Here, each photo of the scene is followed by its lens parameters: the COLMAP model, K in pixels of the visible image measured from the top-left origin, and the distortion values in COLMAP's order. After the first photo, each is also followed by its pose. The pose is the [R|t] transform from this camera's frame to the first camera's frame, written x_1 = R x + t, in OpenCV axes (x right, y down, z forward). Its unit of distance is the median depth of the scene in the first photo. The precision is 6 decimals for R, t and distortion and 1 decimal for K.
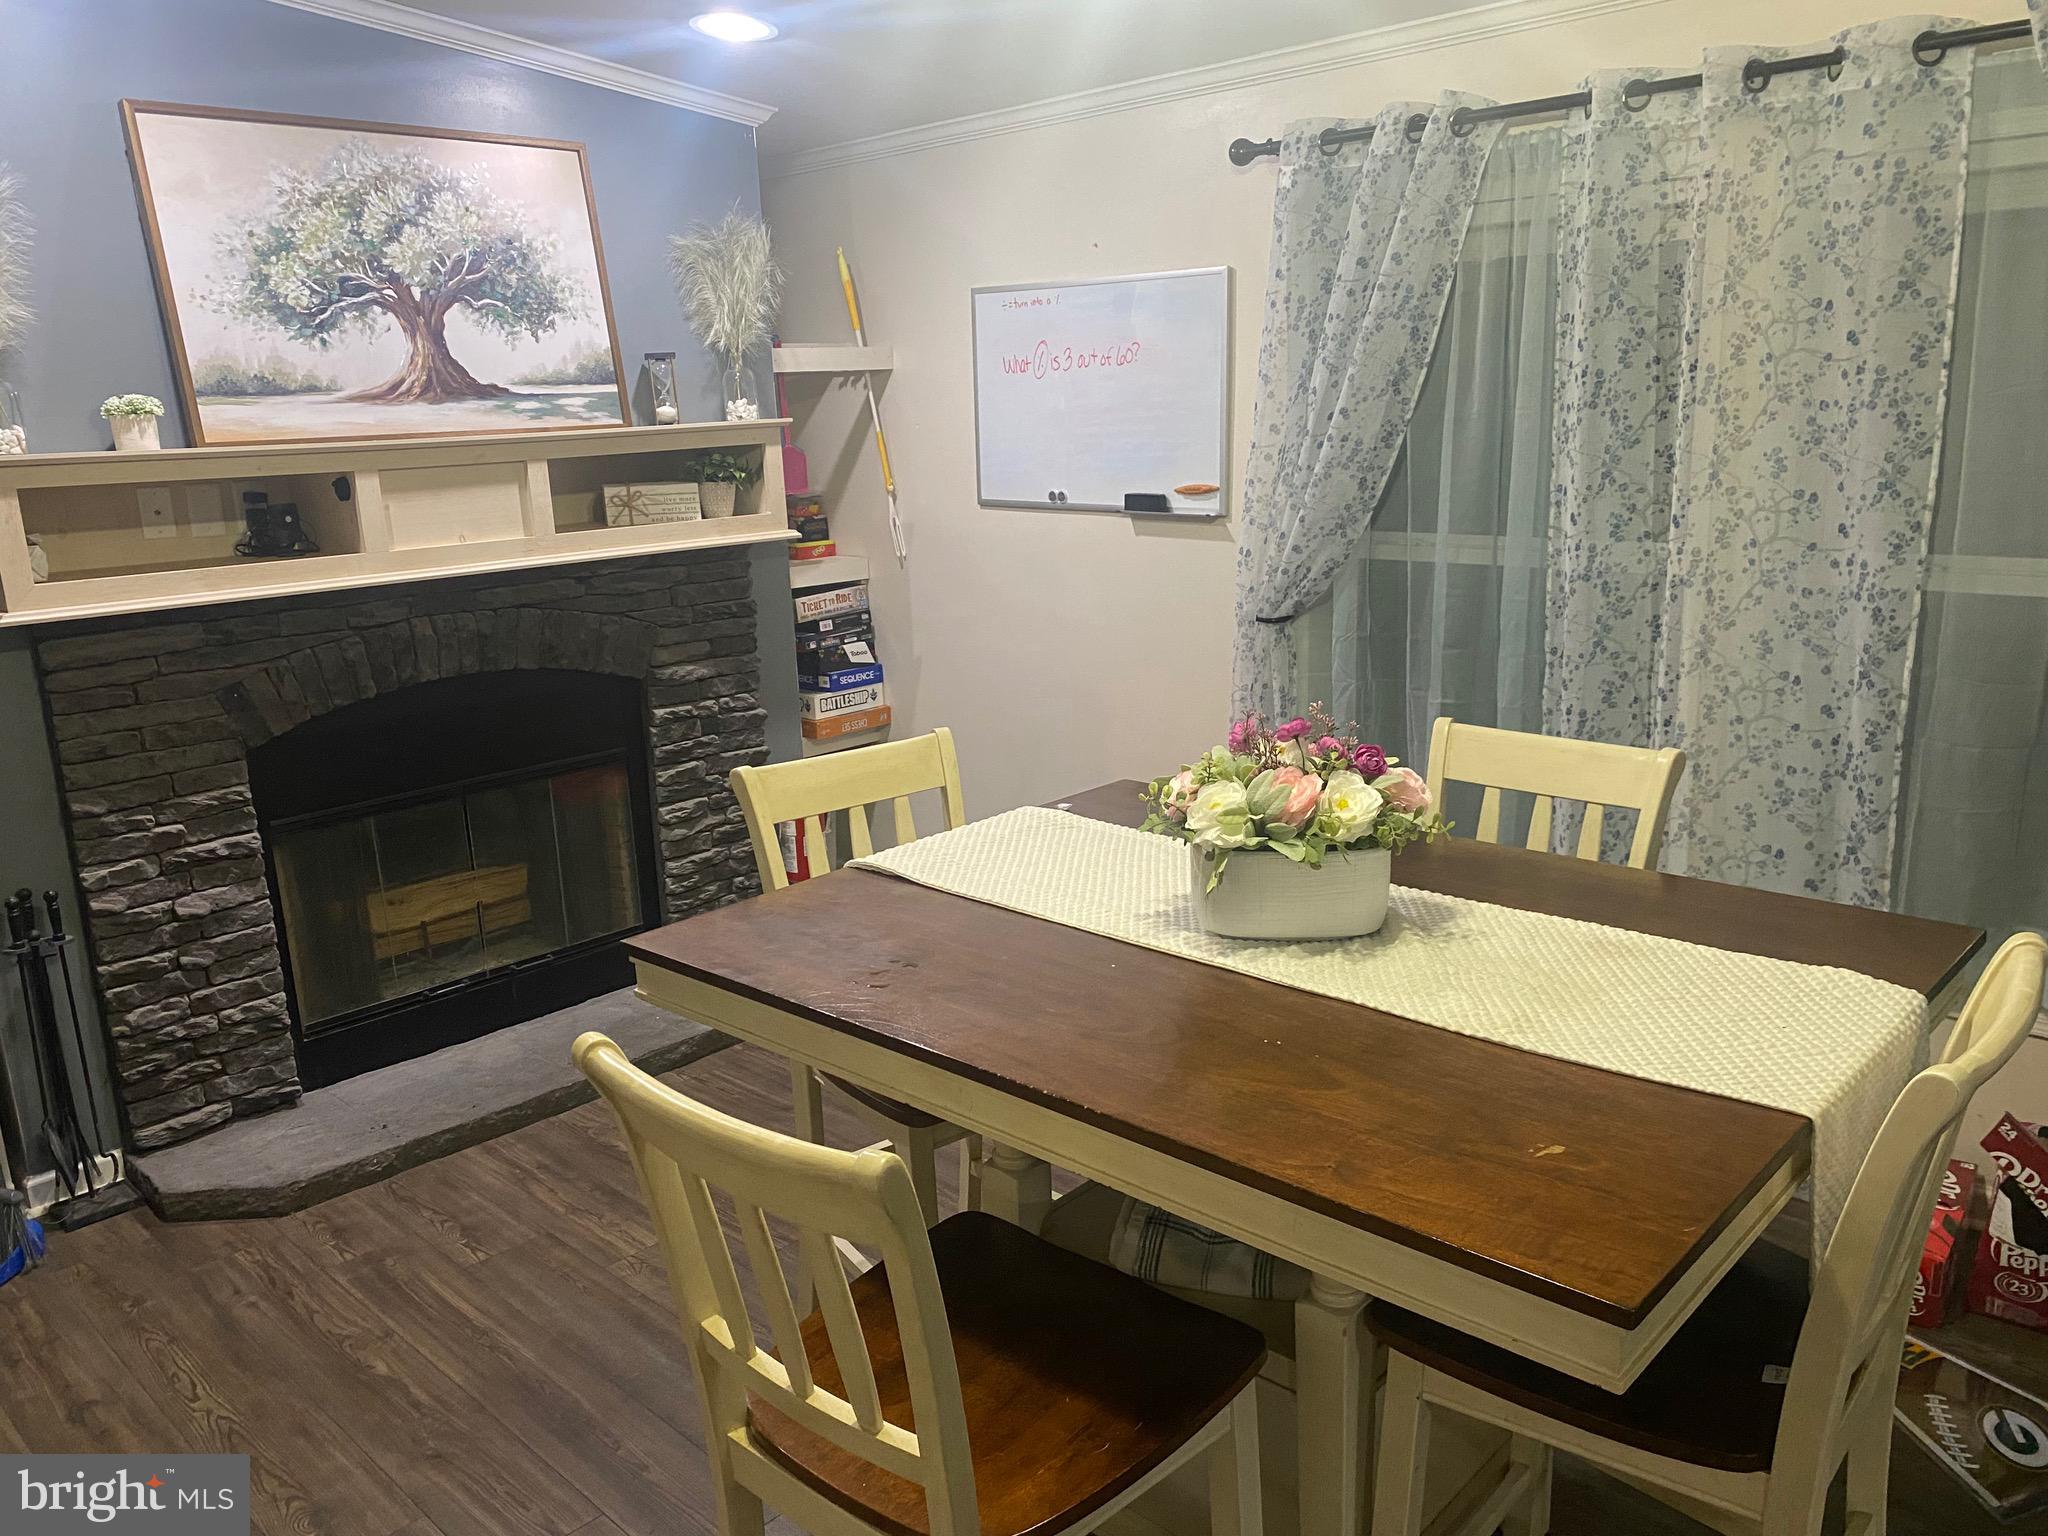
lens RADIAL K [[1545.3, 0, 1003.3], [0, 1545.3, 773.9], [0, 0, 1]] dist [0.039033, -0.044709]
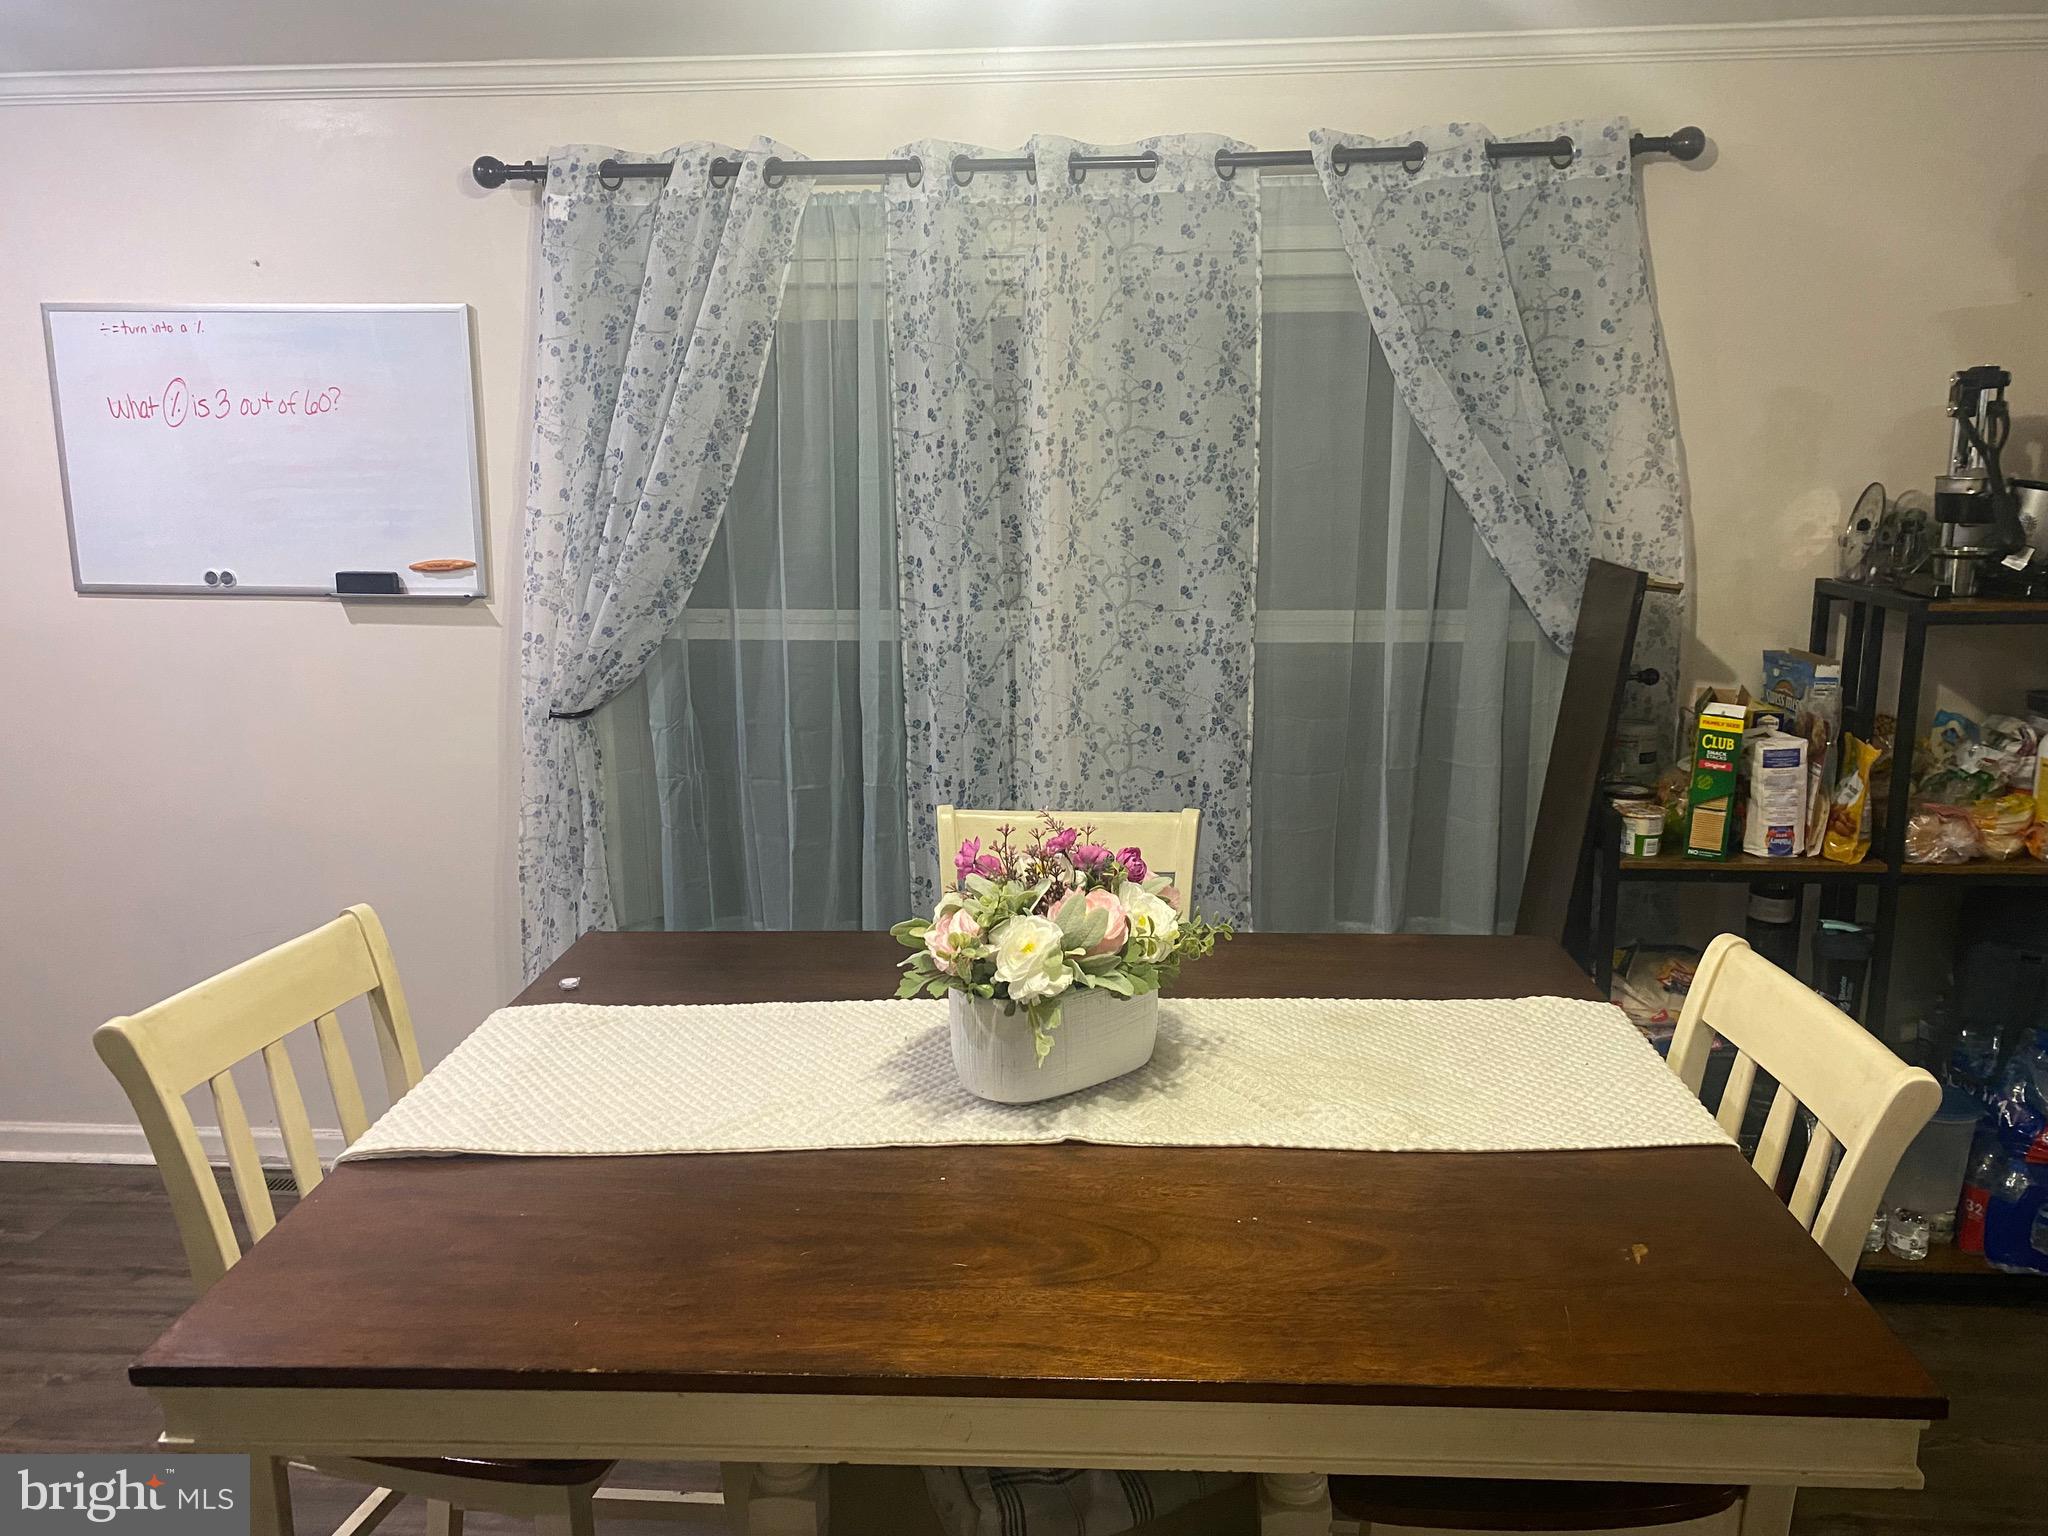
lens RADIAL K [[1545.3, 0, 1023.2], [0, 1545.3, 766.0], [0, 0, 1]] dist [0.039033, -0.044709]
pose [[0.764375, -0.104738, 0.636208, -0.234912], [0.135505, 0.990777, 0.000307, -0.047500], [-0.630373, 0.085975, 0.771517, 0.226259]]
